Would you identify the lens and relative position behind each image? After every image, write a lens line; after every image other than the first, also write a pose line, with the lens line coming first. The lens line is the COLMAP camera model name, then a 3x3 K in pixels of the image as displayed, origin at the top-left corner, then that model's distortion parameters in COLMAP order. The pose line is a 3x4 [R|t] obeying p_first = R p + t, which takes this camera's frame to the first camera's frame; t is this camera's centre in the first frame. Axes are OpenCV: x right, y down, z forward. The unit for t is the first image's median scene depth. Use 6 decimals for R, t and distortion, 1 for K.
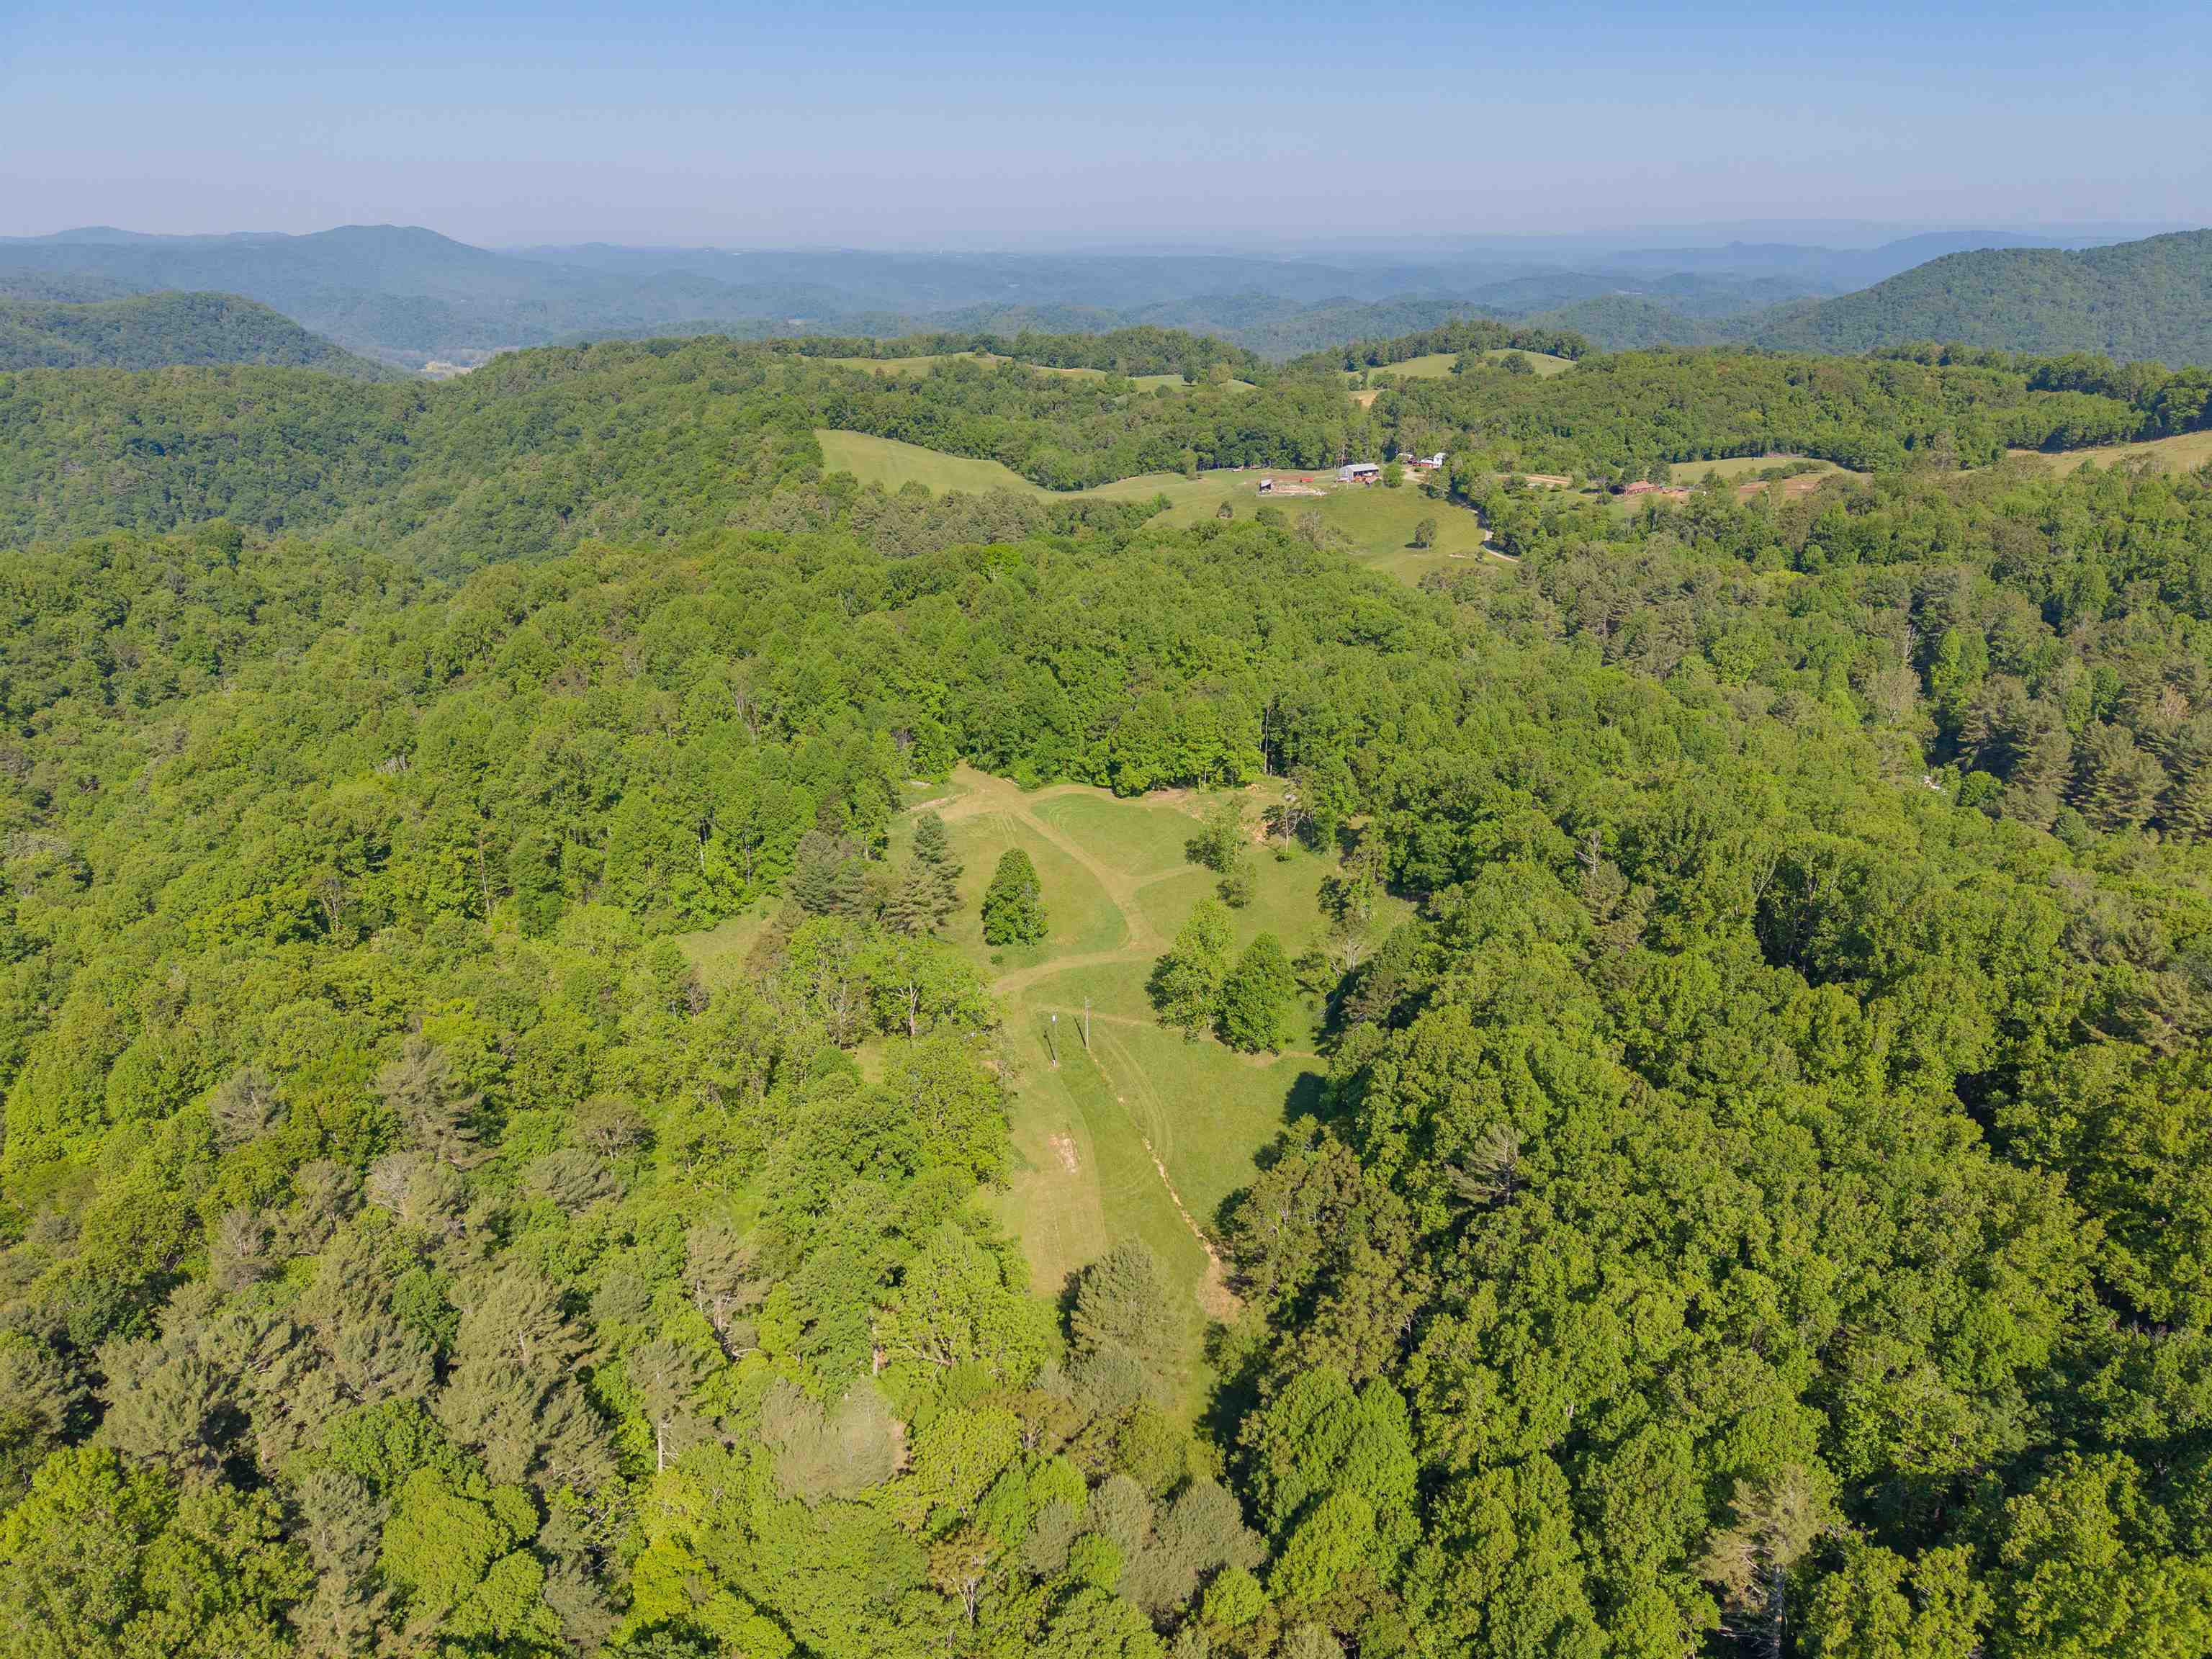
lens RADIAL K [[1467.8, 0, 1086.9], [0, 1467.8, 847.2], [0, 0, 1]] dist [0.027657, -0.030976]
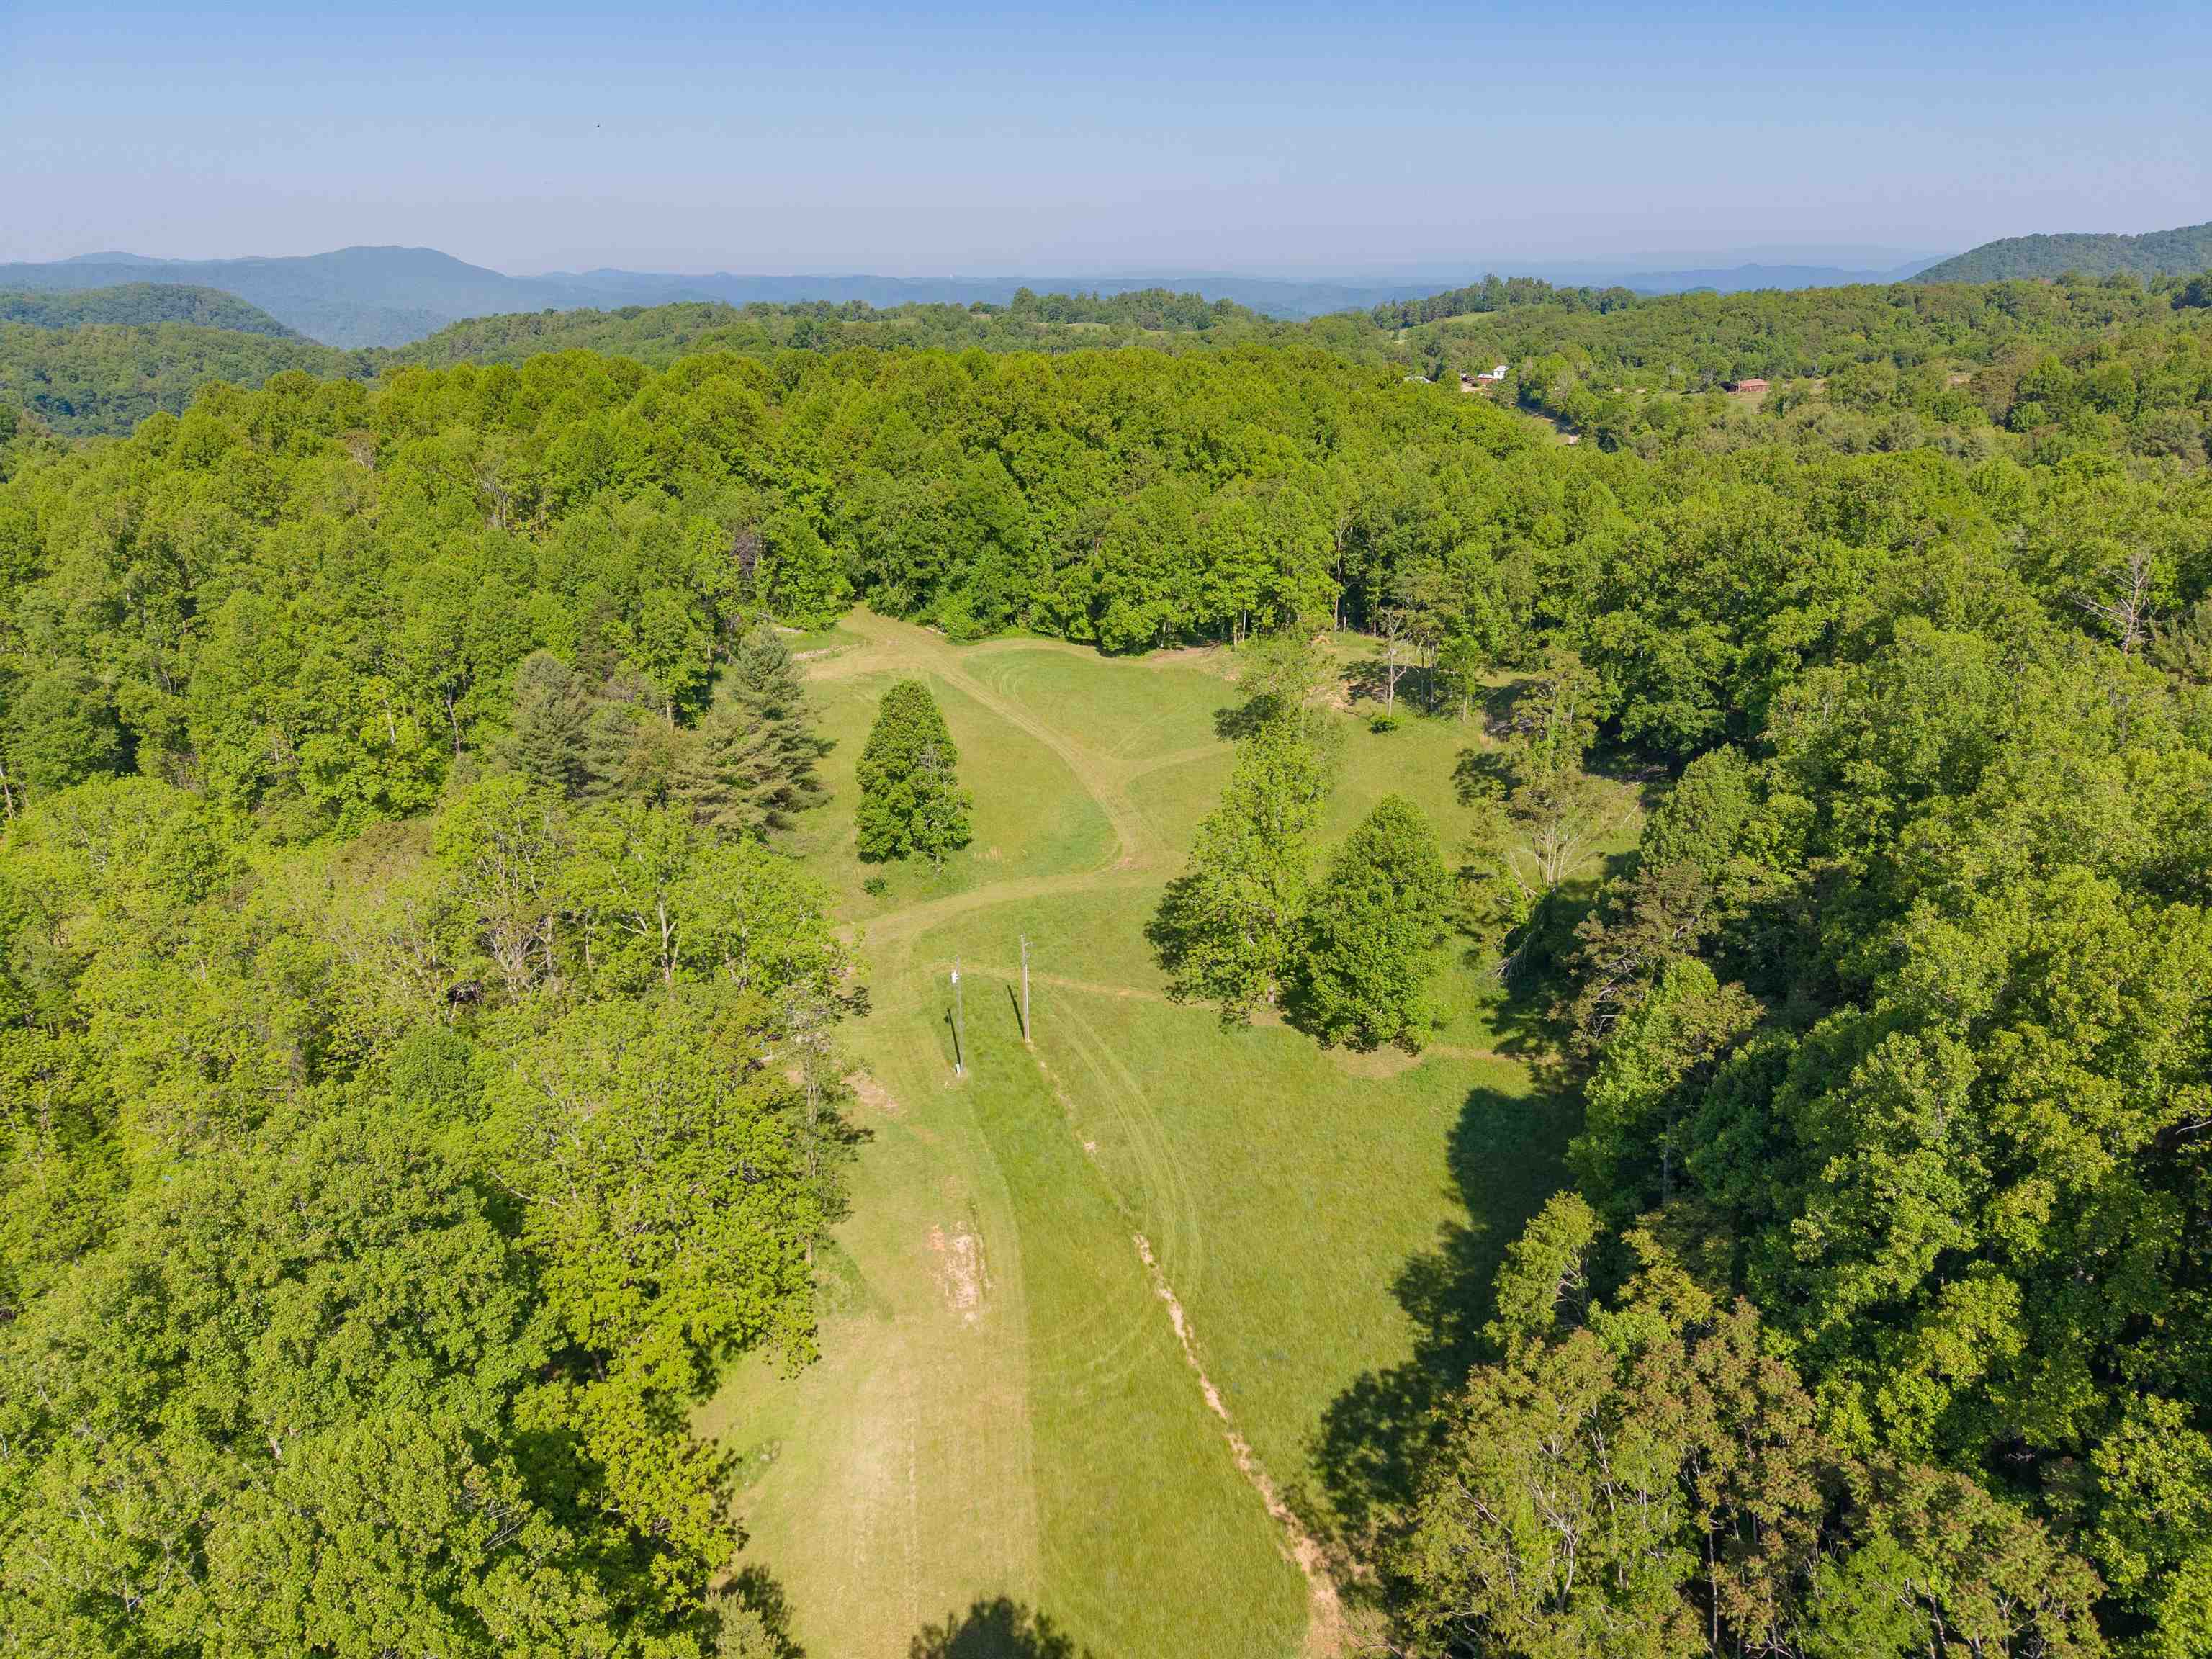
lens RADIAL K [[1467.8, 0, 1096.2], [0, 1467.8, 850.8], [0, 0, 1]] dist [0.027657, -0.030976]
pose [[0.999999, 0.001513, -0.000646, 0.017744], [-0.001524, 0.999872, -0.015925, 0.059758], [0.000622, 0.015926, 0.999873, 0.371805]]
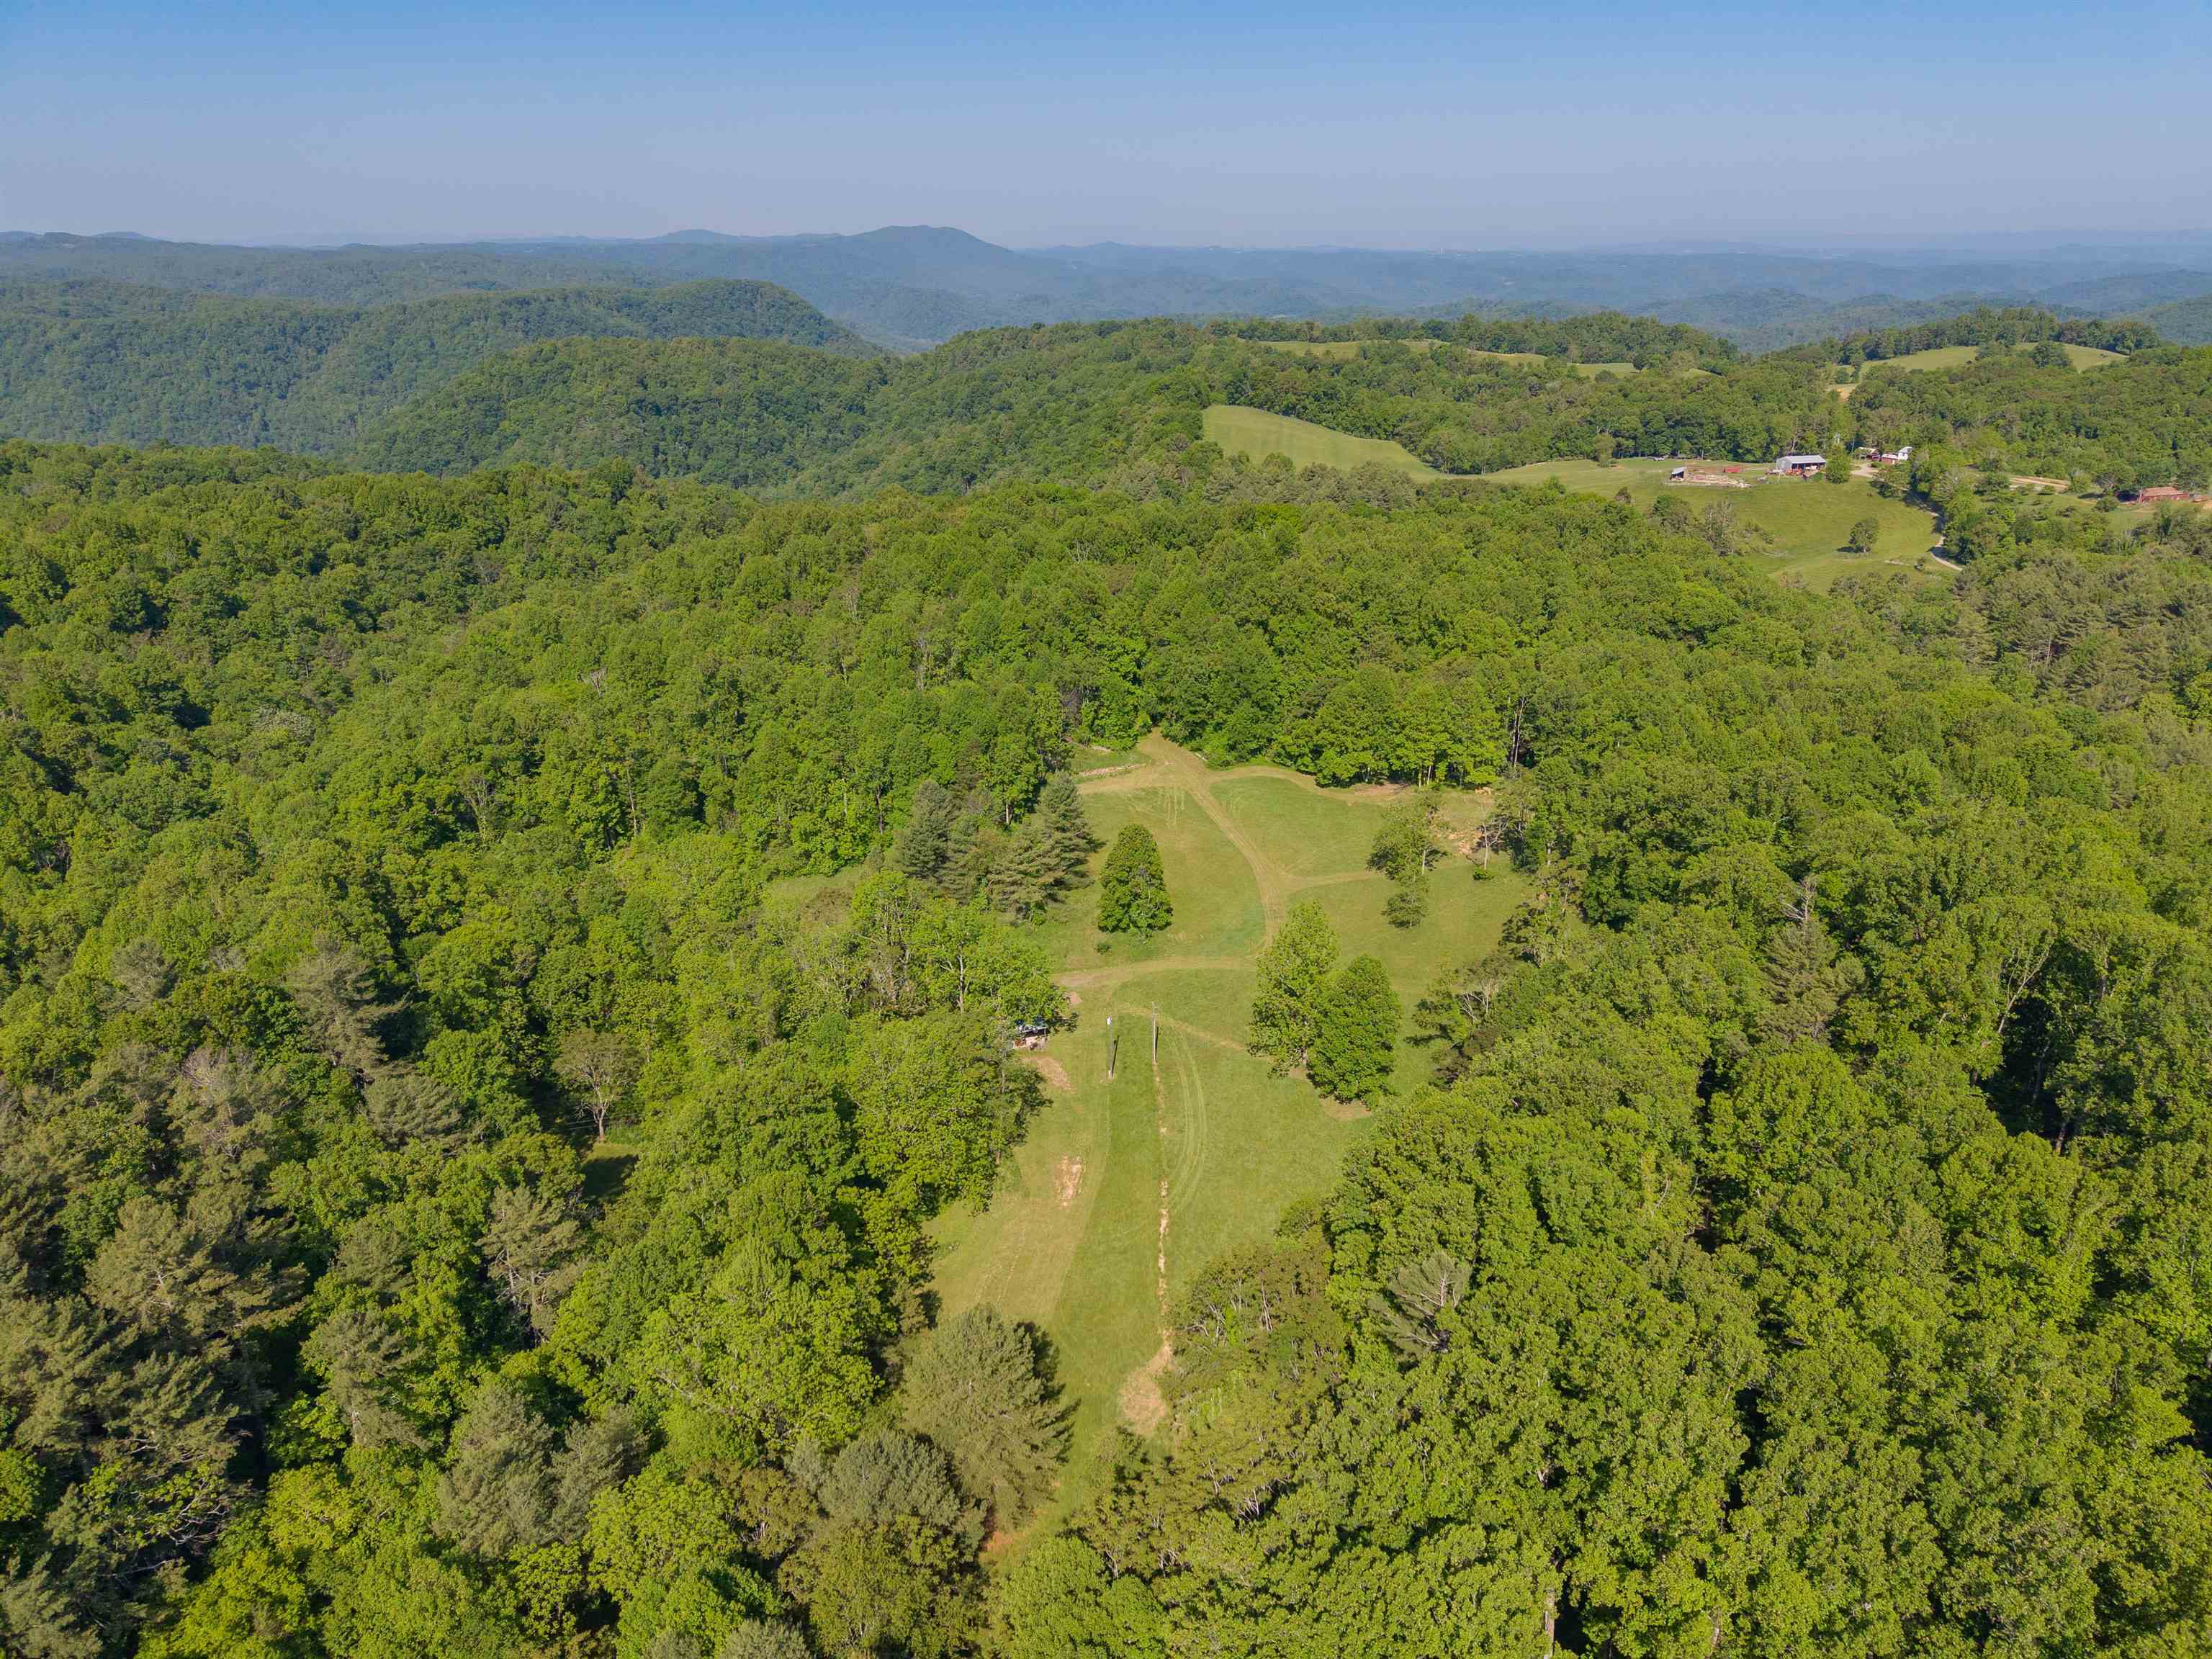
lens RADIAL K [[1467.8, 0, 1092.1], [0, 1467.8, 834.0], [0, 0, 1]] dist [0.027657, -0.030976]
pose [[0.951914, 0.113040, -0.284749, 0.142716], [-0.115227, 0.993297, 0.009120, 0.001707], [0.283872, 0.024129, 0.958559, 0.131357]]
